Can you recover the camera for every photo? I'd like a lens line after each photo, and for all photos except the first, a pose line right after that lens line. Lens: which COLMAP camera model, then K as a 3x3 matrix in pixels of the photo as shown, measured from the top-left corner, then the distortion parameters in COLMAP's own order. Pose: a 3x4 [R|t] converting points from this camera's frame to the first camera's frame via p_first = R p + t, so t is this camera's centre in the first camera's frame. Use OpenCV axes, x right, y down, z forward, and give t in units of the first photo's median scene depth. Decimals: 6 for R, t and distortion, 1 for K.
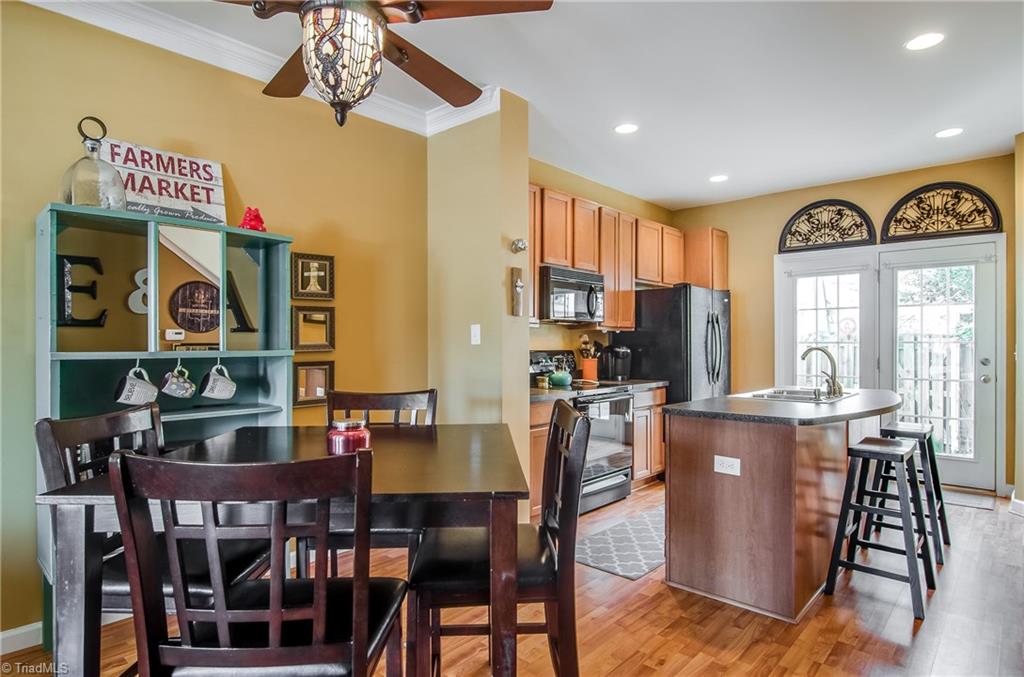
lens RADIAL K [[557.7, 0, 520.3], [0, 557.7, 341.2], [0, 0, 1]] dist [-0.000997, 0.000283]
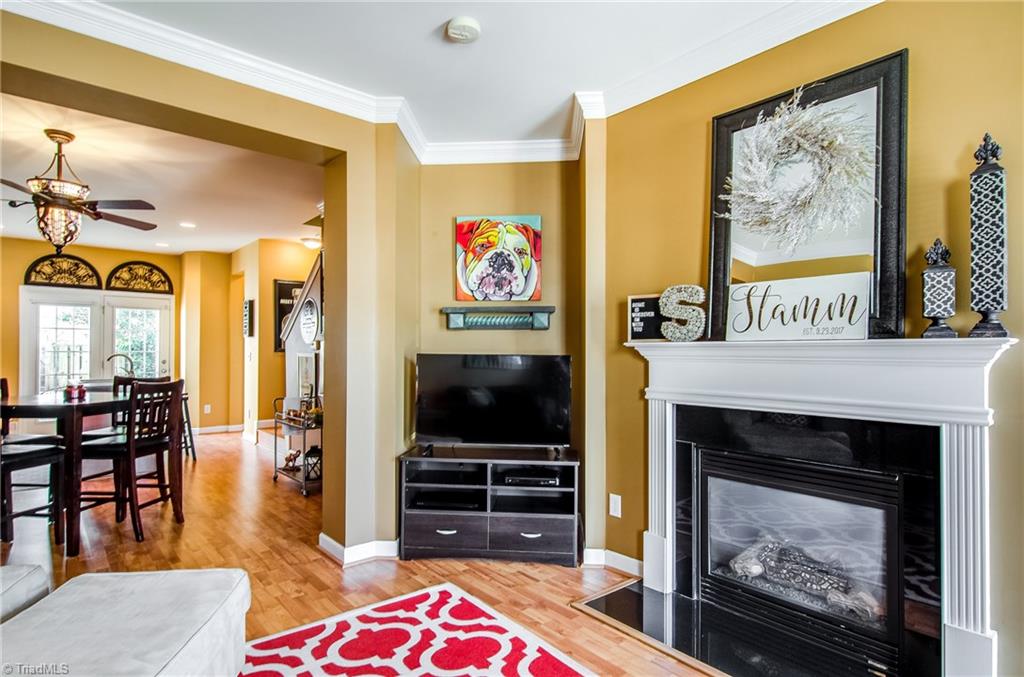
lens RADIAL K [[543.4, 0, 518.2], [0, 543.4, 350.0], [0, 0, 1]] dist [0.004697, 0.000176]
pose [[0.119706, 0.003896, 0.992802, -0.788998], [-0.003583, 0.999987, -0.003492, -0.000342], [-0.992803, -0.003139, 0.119719, -0.381166]]
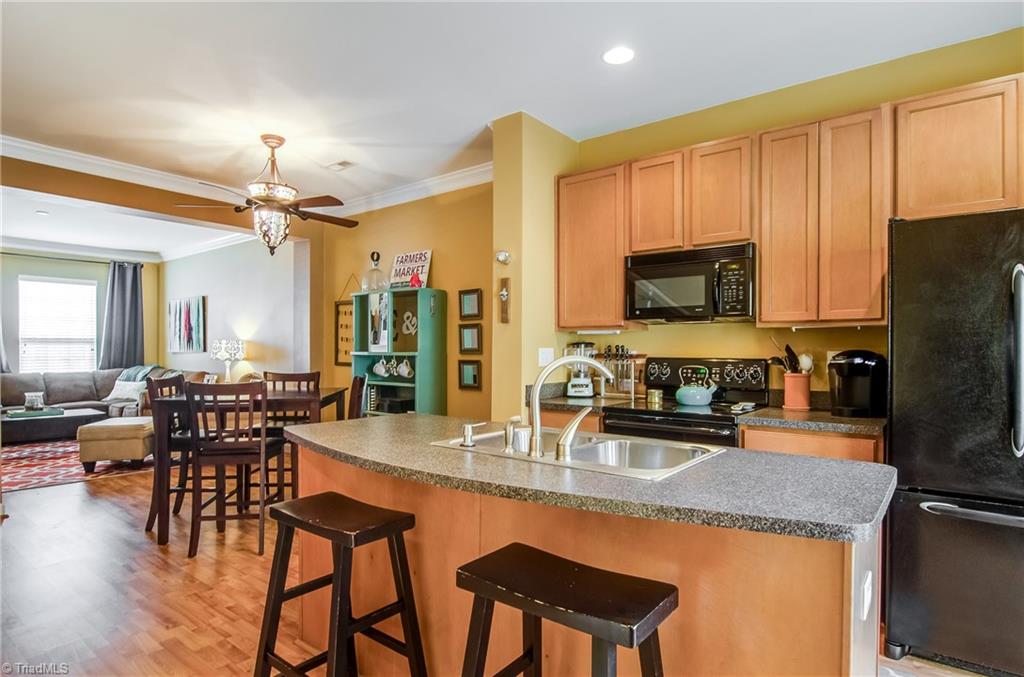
lens RADIAL K [[562.4, 0, 517.0], [0, 562.4, 382.4], [0, 0, 1]] dist [-0.001775, -0.000459]
pose [[0.061748, 0.056664, -0.996482, 0.754325], [-0.000951, 0.998390, 0.056714, 0.005512], [0.998091, -0.002555, 0.061702, 0.656939]]
